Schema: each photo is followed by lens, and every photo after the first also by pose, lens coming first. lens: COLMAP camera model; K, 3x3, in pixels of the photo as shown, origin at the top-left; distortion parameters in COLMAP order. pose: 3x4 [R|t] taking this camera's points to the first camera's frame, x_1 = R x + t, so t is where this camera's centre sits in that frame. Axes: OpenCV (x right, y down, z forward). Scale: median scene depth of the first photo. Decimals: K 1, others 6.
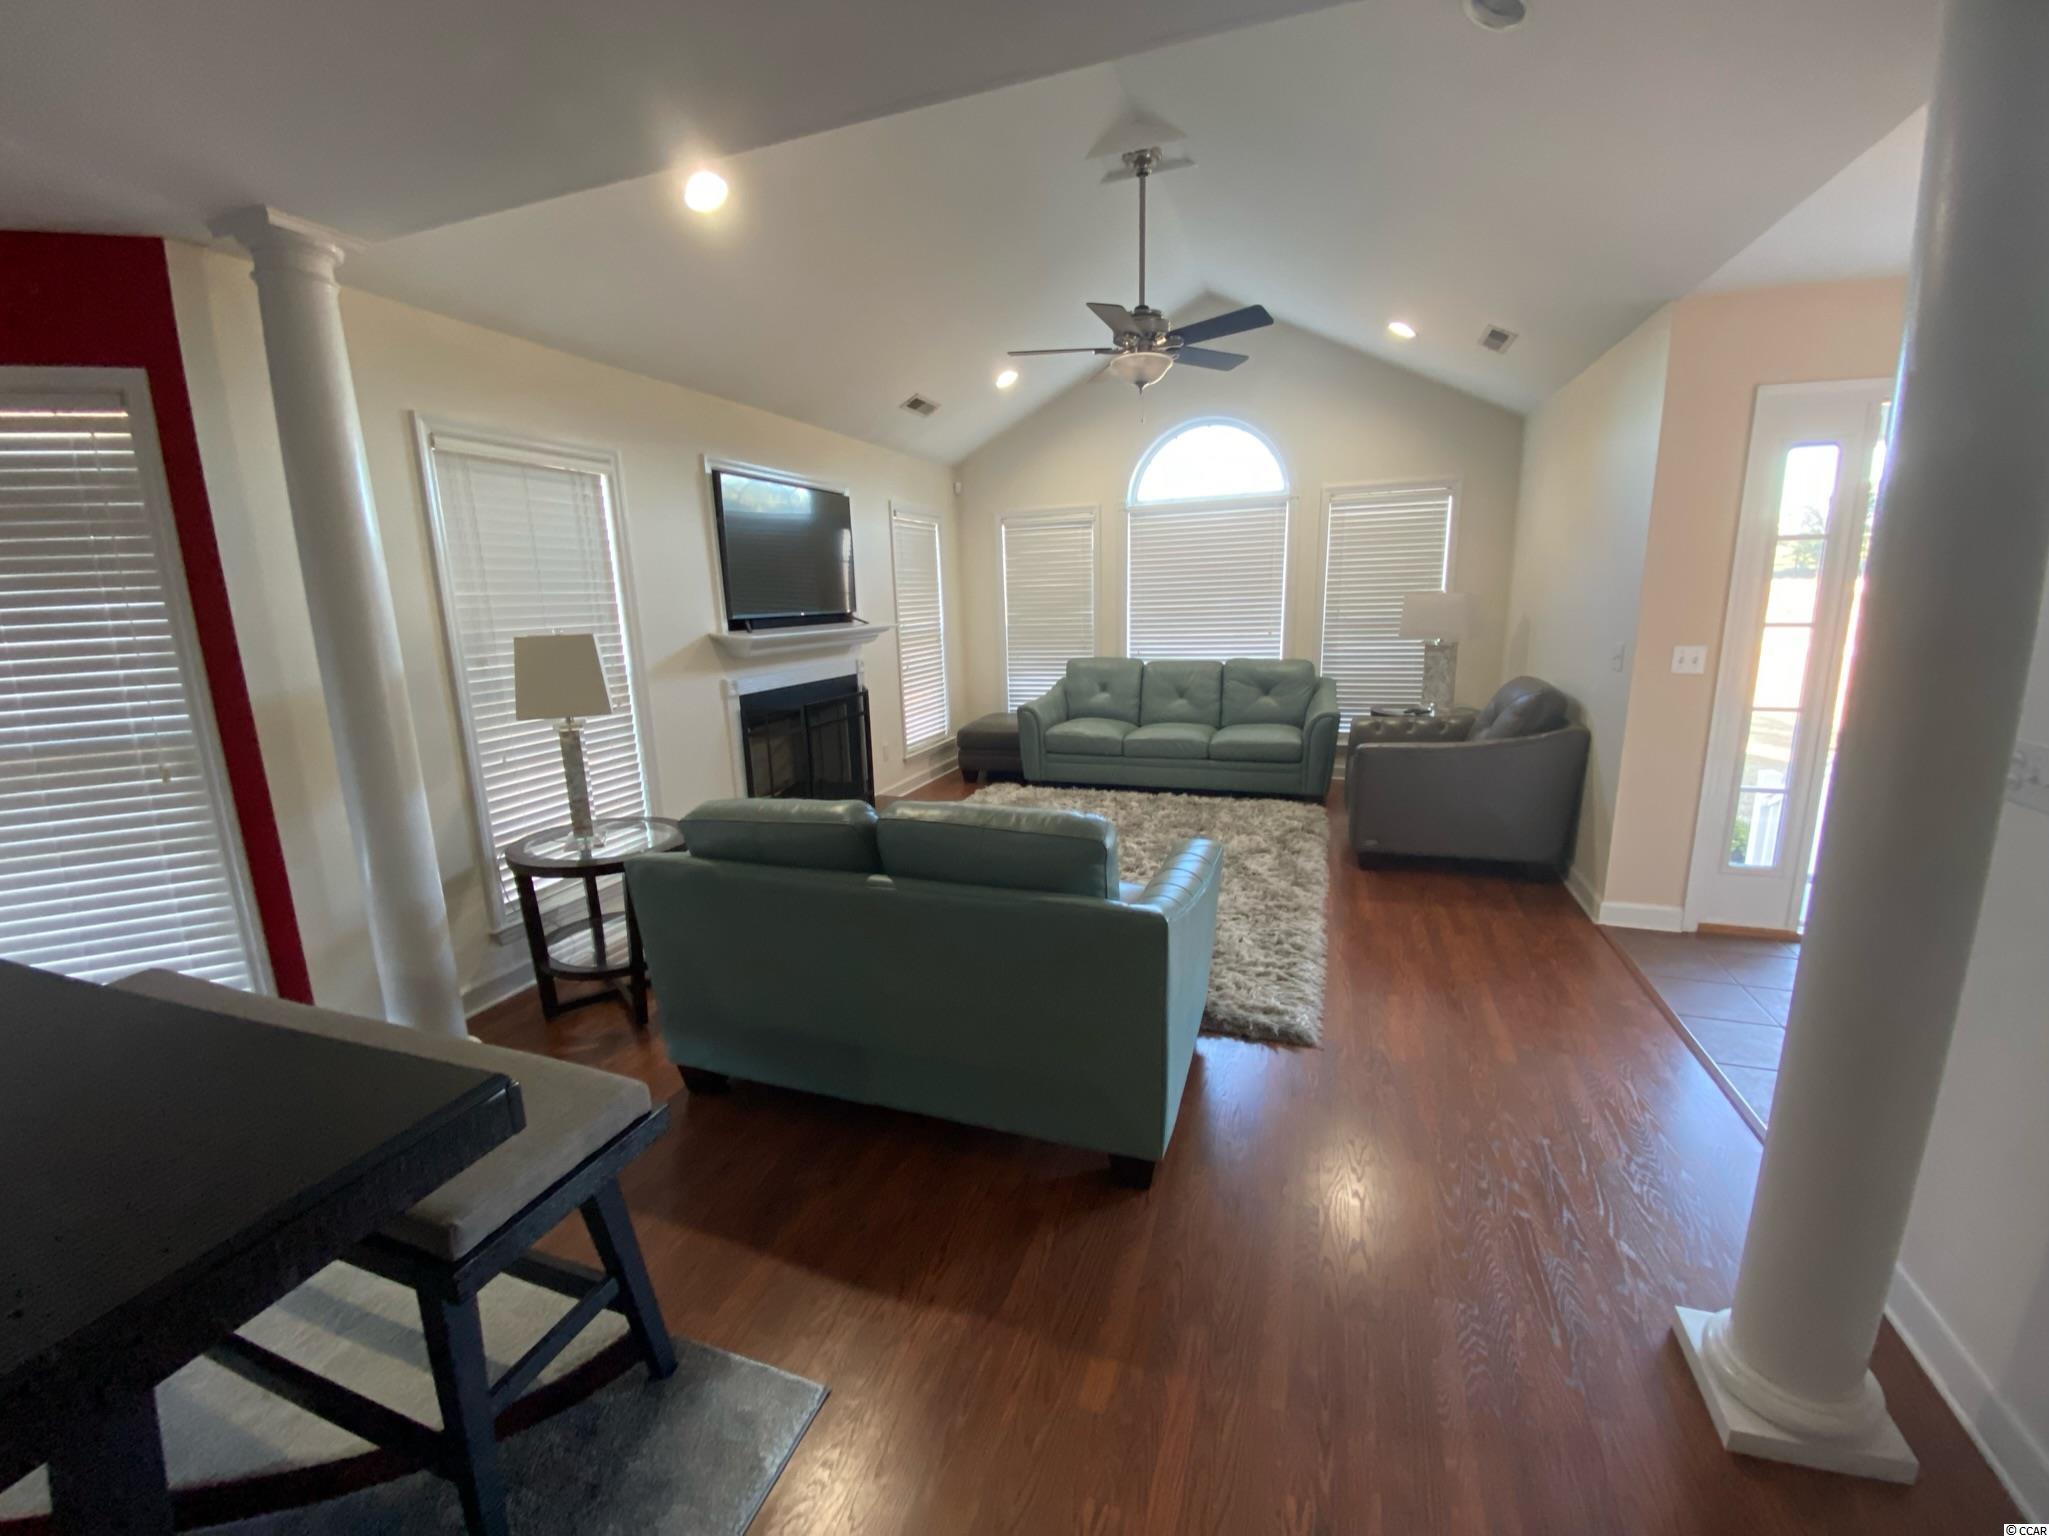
lens RADIAL K [[813.6, 0, 1024.5], [0, 813.6, 768.0], [0, 0, 1]] dist [-0.000229, -0.000034]
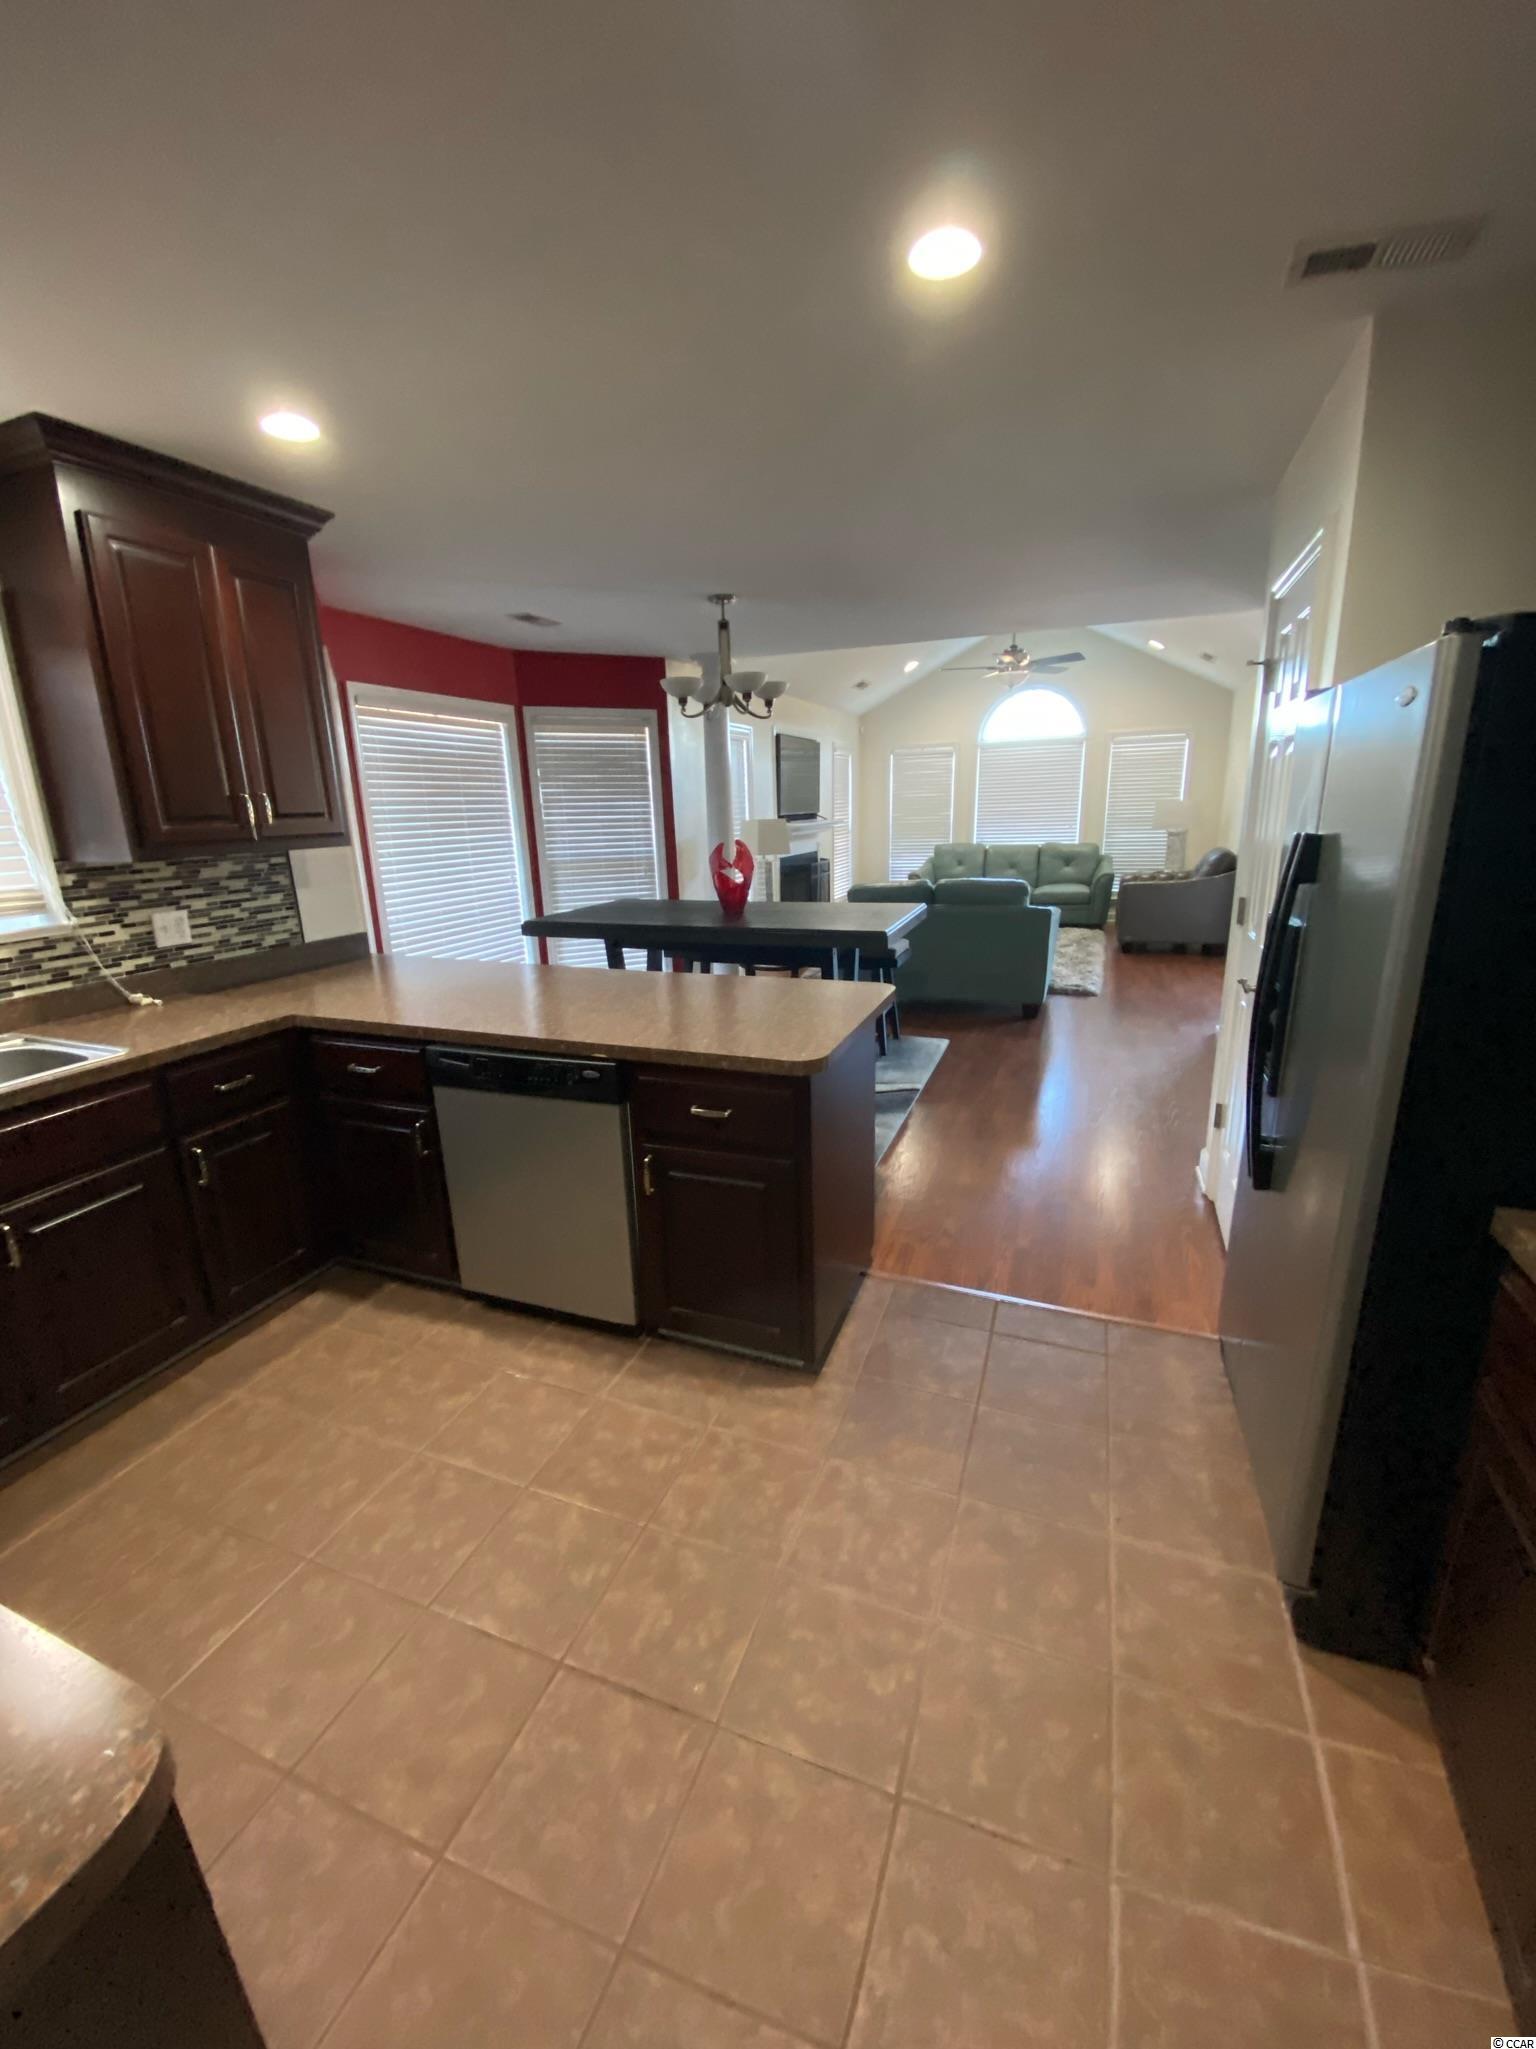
lens RADIAL K [[829.9, 0, 768.0], [0, 829.9, 1024.5], [0, 0, 1]] dist [0.000125, -0.000022]
pose [[0.999557, 0.009813, -0.028113, -0.244812], [-0.008532, 0.998935, 0.045334, 0.154829], [0.028528, -0.045074, 0.998576, -0.663326]]
